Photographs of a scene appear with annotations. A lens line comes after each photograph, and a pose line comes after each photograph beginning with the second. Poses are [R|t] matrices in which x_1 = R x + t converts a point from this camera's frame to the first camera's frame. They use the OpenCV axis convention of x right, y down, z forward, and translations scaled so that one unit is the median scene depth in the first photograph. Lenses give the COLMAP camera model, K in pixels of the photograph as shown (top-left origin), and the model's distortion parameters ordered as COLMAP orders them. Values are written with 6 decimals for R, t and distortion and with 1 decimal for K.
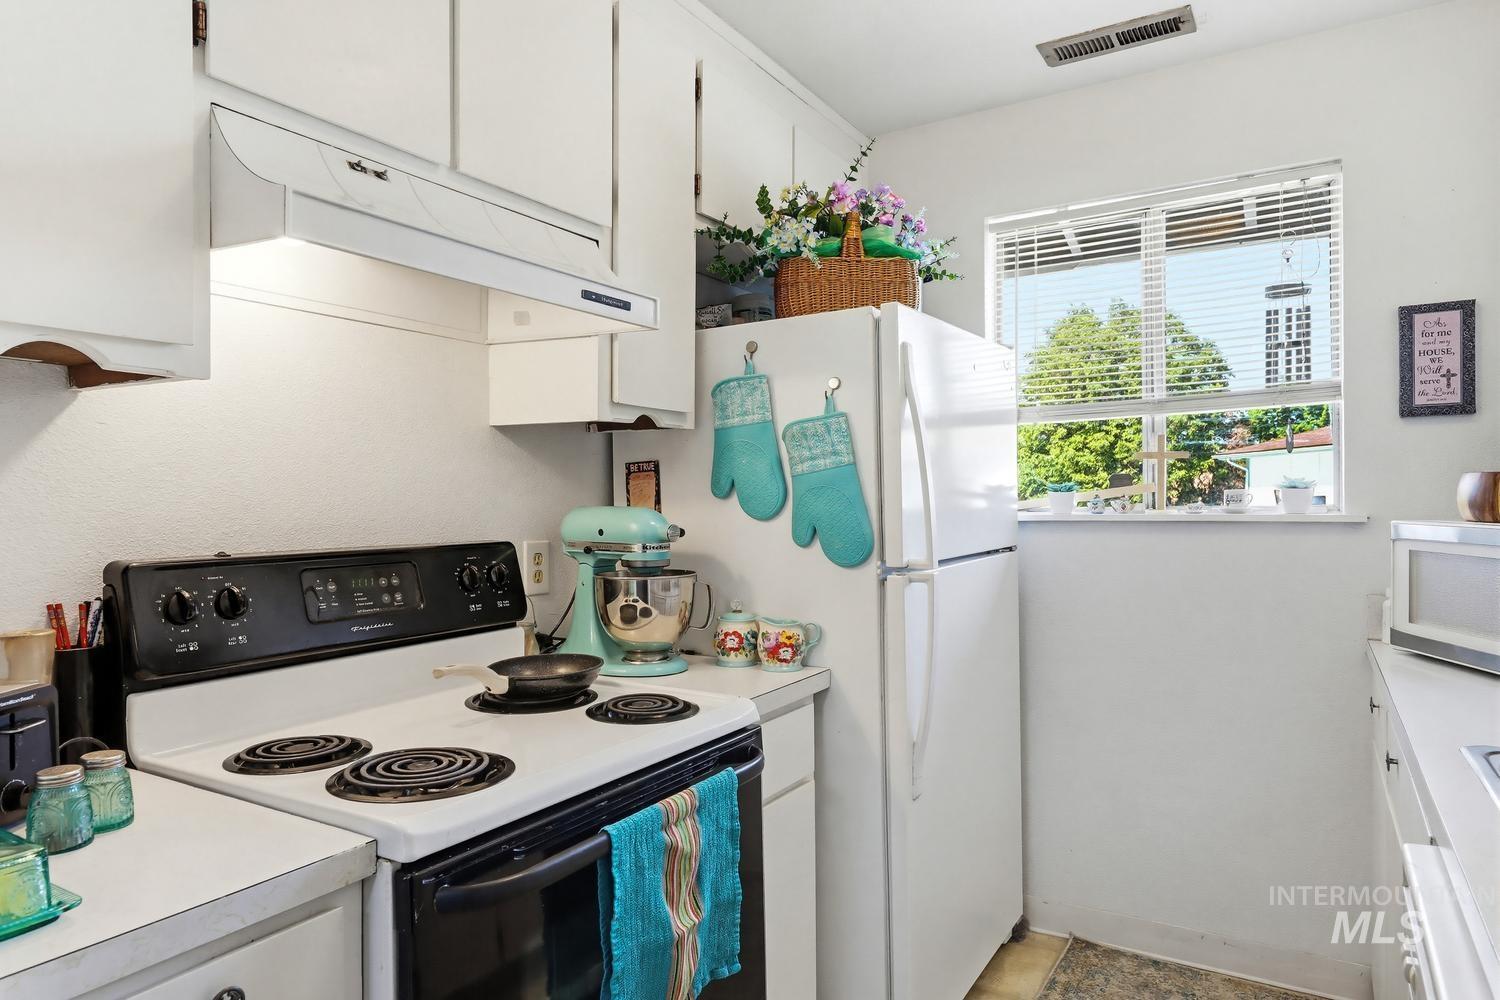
lens RADIAL K [[943.4, 0, 717.8], [0, 943.4, 505.0], [0, 0, 1]] dist [0.003955, 0.000302]
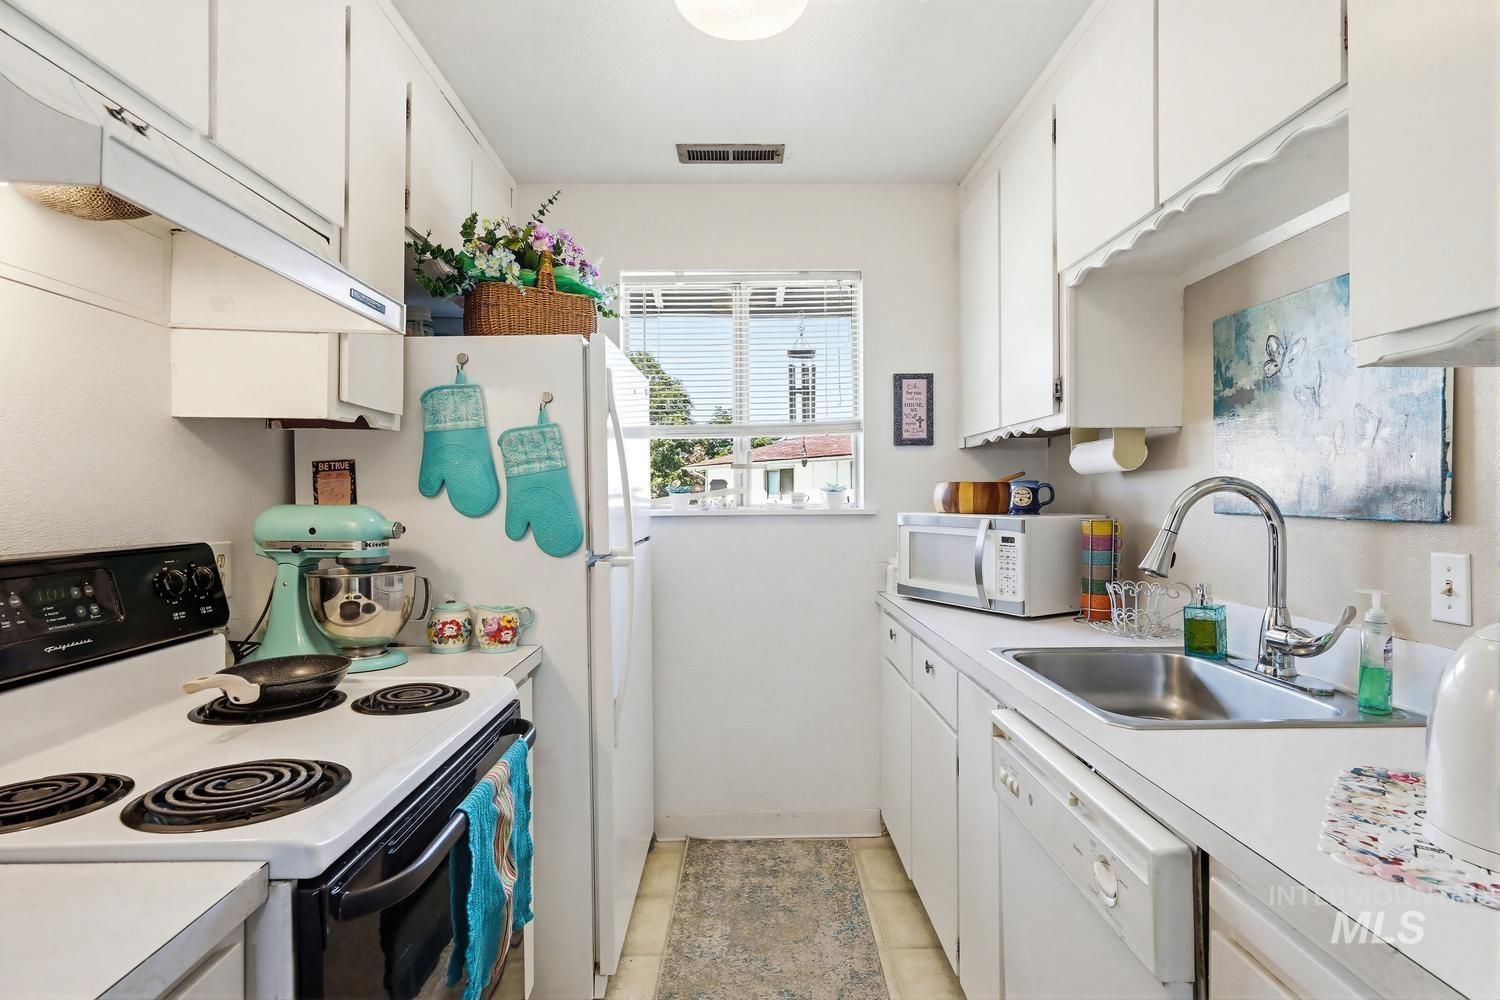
lens RADIAL K [[809.6, 0, 750.0], [0, 809.6, 500.0], [0, 0, 1]] dist [0.002105, -0.000284]
pose [[0.833439, 0.001314, 0.552610, -0.204496], [0.002204, 0.999981, -0.005702, 0.002255], [-0.552607, 0.005970, 0.833421, 0.036258]]
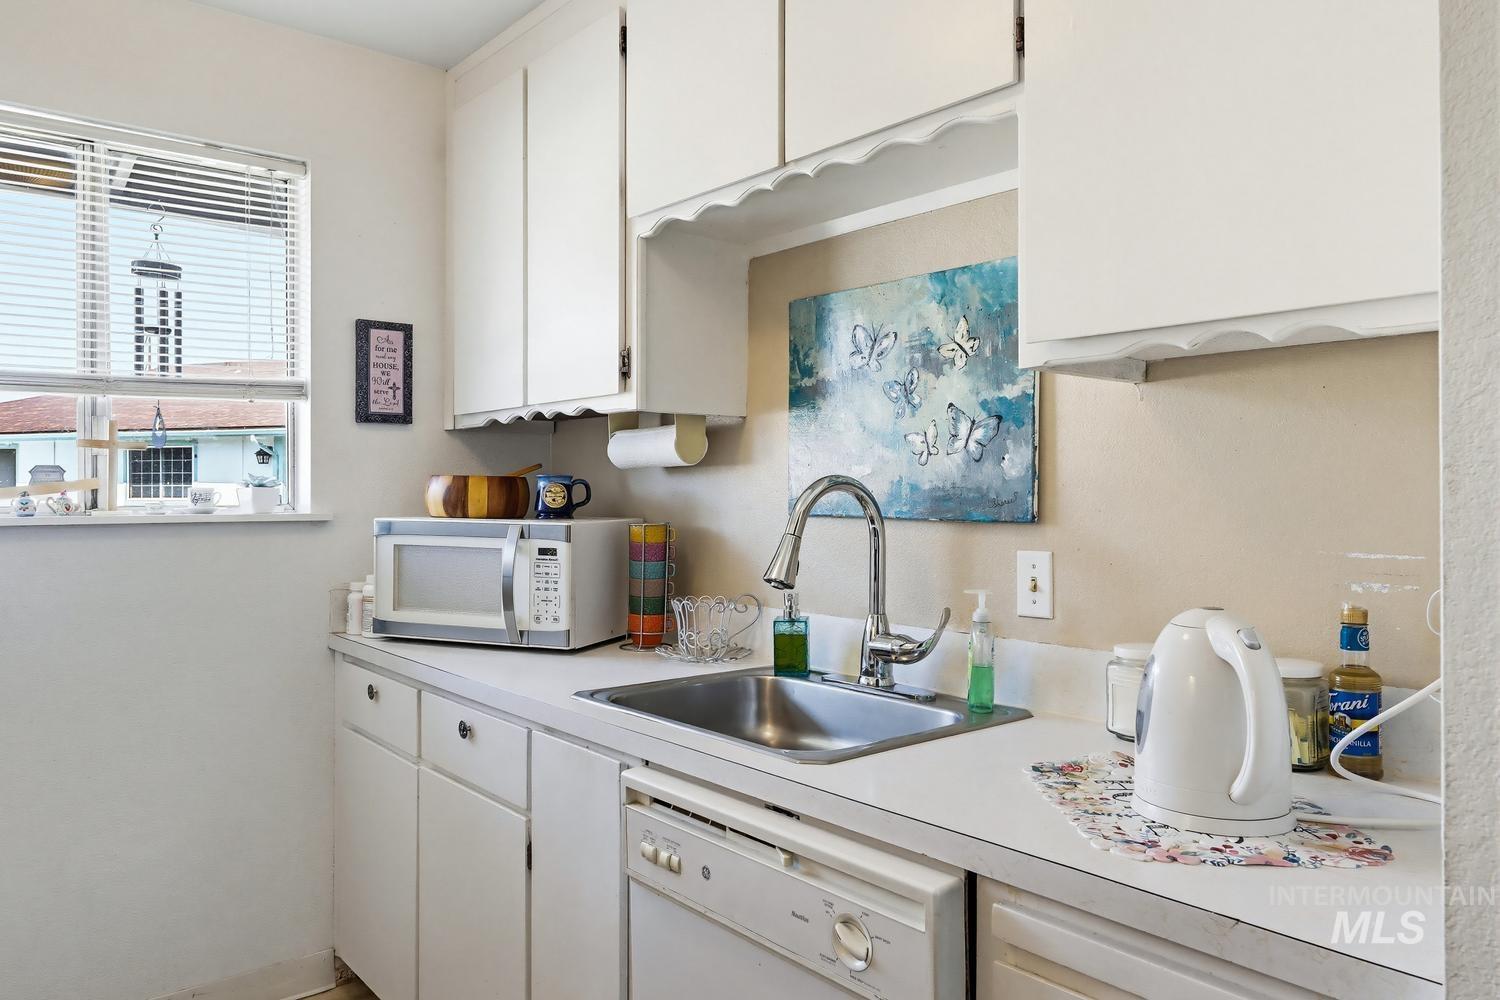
lens RADIAL K [[1063.5, 0, 750.0], [0, 1063.5, 500.0], [0, 0, 1]] dist [0.003576, 0.002535]
pose [[0.298728, 0.002904, 0.954334, -0.303437], [0.003183, 0.999987, -0.004039, 0.001964], [-0.954333, 0.004244, 0.298715, 0.219880]]
